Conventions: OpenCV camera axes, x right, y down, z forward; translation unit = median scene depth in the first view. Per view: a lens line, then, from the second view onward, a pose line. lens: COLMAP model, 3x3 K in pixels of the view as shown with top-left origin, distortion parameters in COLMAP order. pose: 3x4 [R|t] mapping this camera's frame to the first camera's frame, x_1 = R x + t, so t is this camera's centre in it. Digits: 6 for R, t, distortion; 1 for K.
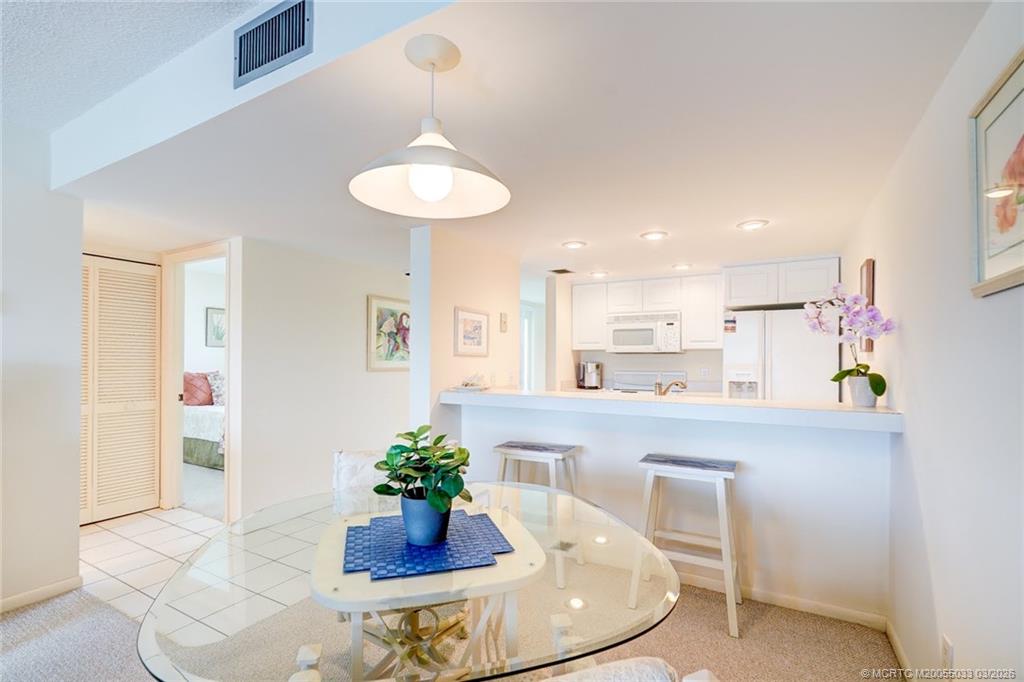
lens RADIAL K [[473.6, 0, 501.2], [0, 473.6, 348.6], [0, 0, 1]] dist [0.000840, 0.001594]
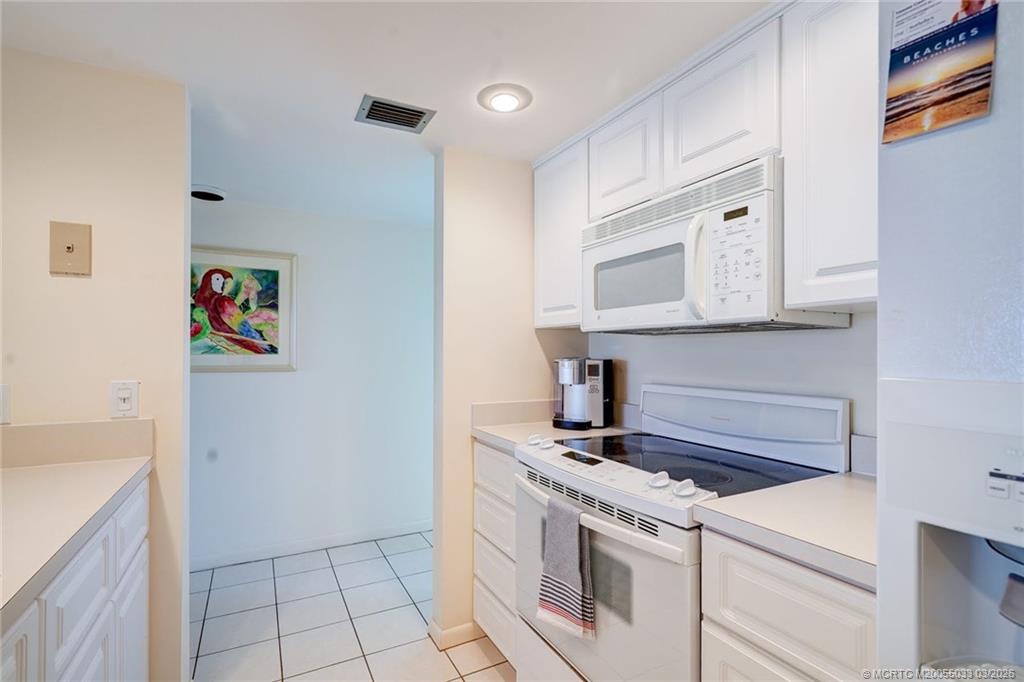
lens RADIAL K [[473.6, 0, 507.7], [0, 473.6, 342.4], [0, 0, 1]] dist [0.000840, 0.001594]
pose [[0.848183, -0.013215, -0.529538, 0.389556], [0.014334, 0.999895, -0.001994, 0.017220], [0.529509, -0.005899, 0.848284, 0.719506]]
